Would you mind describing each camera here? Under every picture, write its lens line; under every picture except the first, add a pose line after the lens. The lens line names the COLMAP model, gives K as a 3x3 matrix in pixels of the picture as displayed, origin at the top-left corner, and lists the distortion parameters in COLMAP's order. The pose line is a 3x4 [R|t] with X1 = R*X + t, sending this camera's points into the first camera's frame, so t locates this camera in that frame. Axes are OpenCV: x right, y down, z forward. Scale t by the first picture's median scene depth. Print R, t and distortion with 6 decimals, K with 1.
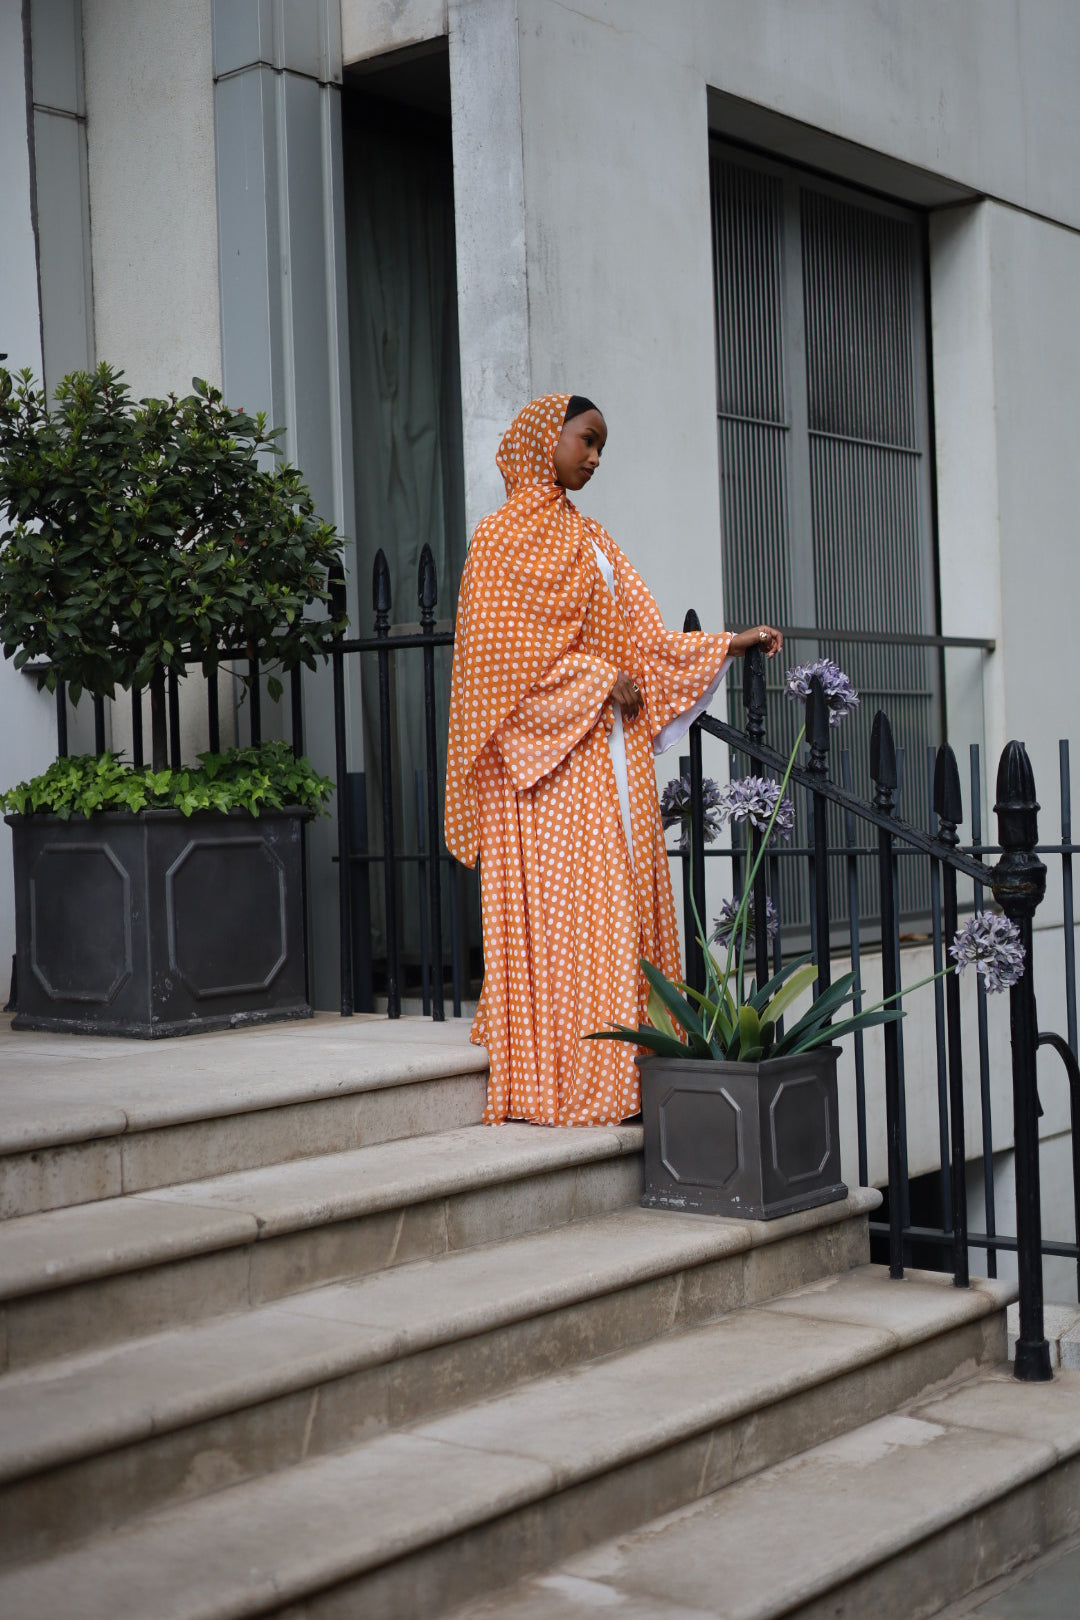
lens RADIAL K [[2204.5, 0, 540.0], [0, 2204.5, 810.0], [0, 0, 1]] dist [-0.003575, -0.074627]
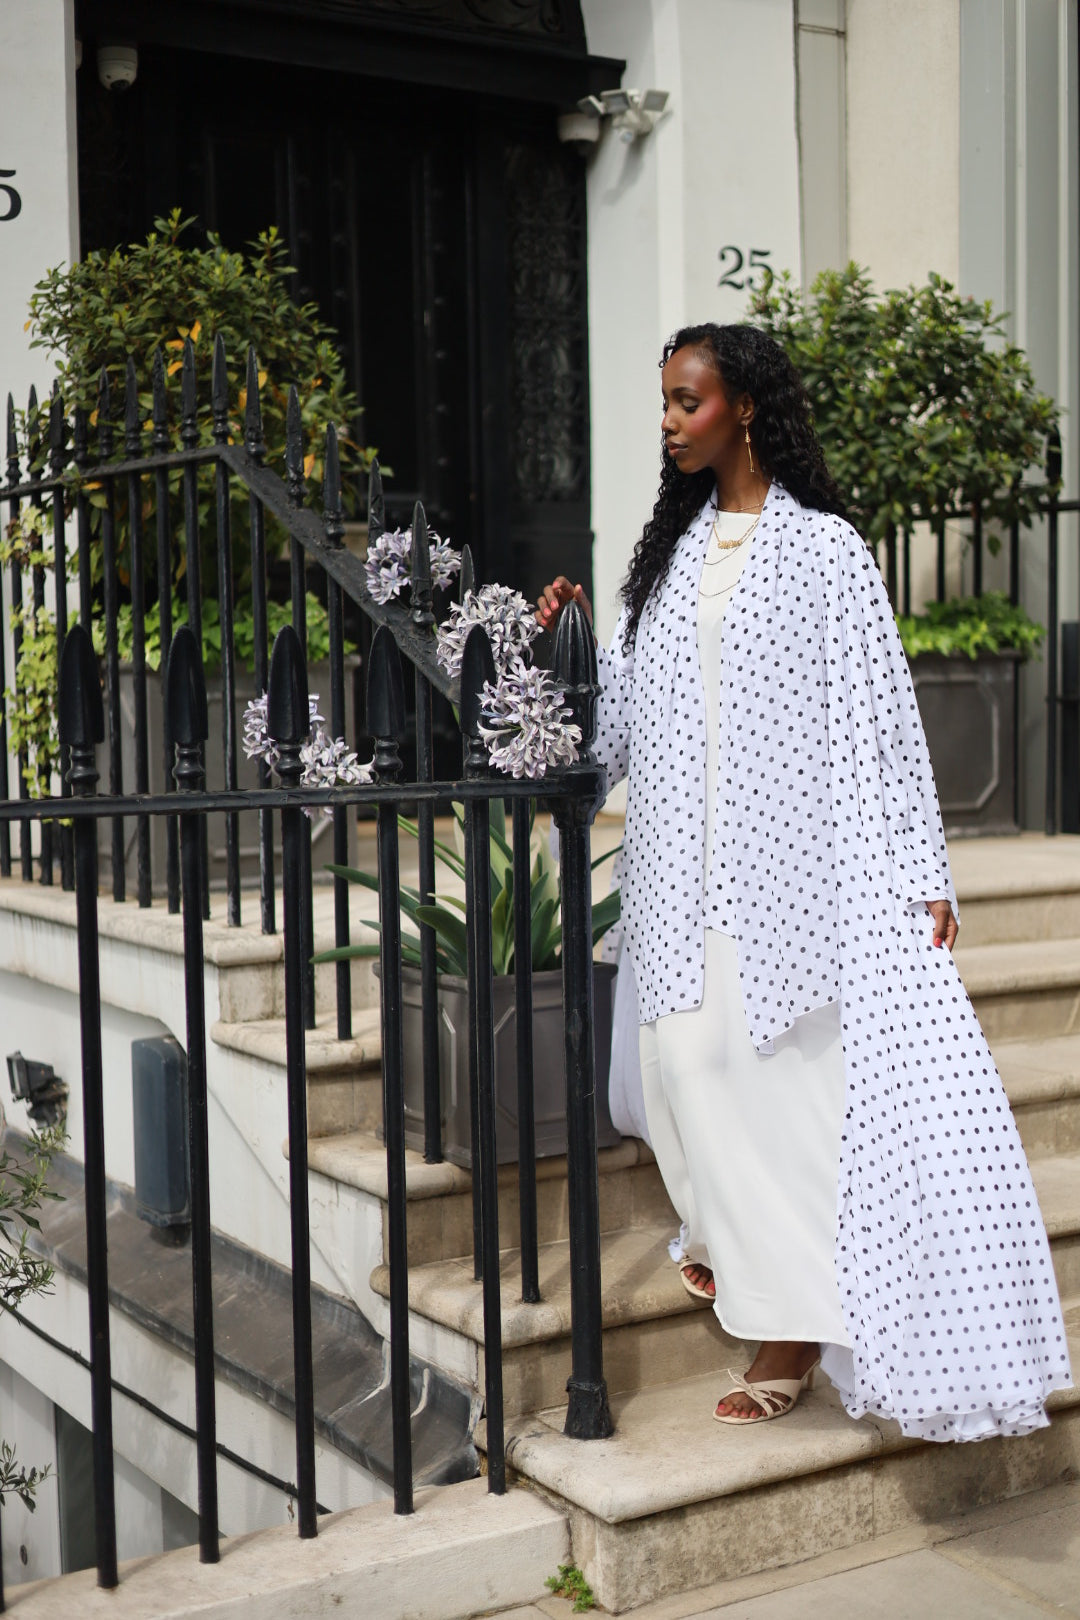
lens RADIAL K [[2144.9, 0, 540.0], [0, 2144.9, 810.0], [0, 0, 1]] dist [0.062877, 0.006884]
pose [[0.942811, 0.039502, -0.330978, 0.033828], [-0.017920, 0.997524, 0.068007, 0.010527], [0.332844, -0.058187, 0.941185, -0.138621]]
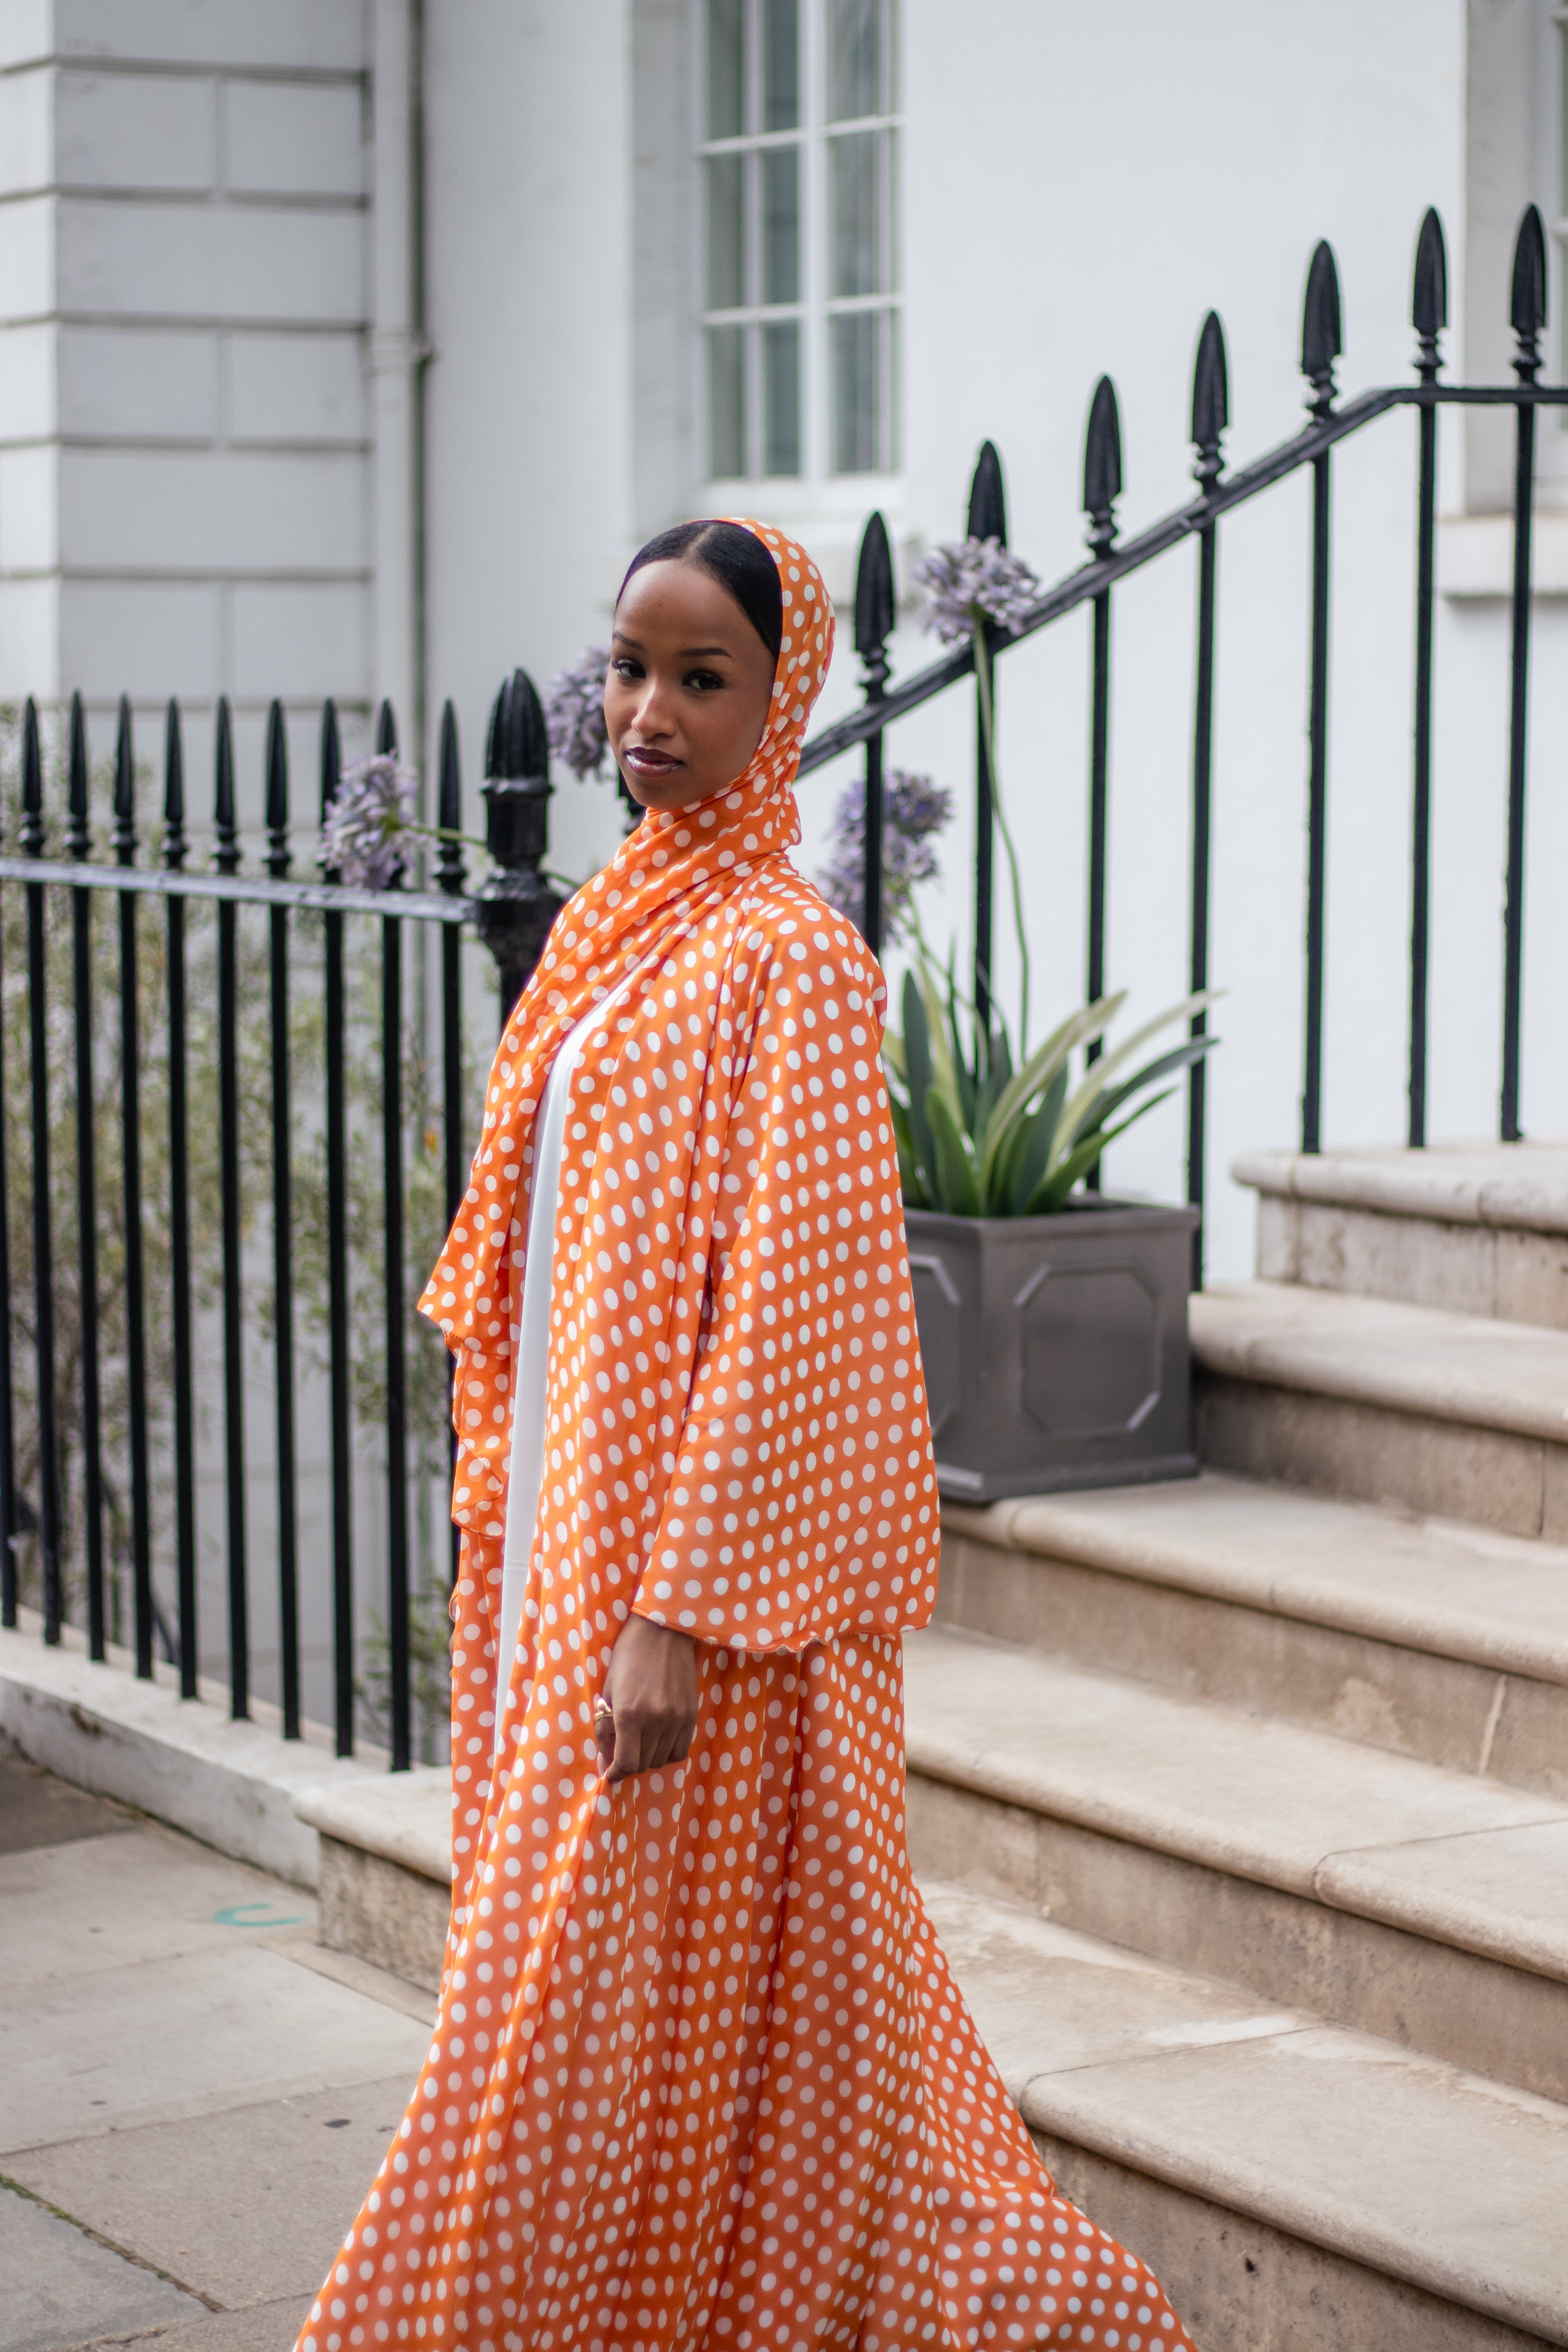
lens RADIAL K [[5327.1, 0, 784.0], [0, 5327.1, 1176.0], [0, 0, 1]] dist [-0.035421, 0.058363]
pose [[-0.313829, 0.122052, -0.941602, 0.872653], [0.004452, 0.991882, 0.127085, -0.043584], [0.949469, 0.035691, -0.311825, 0.818997]]
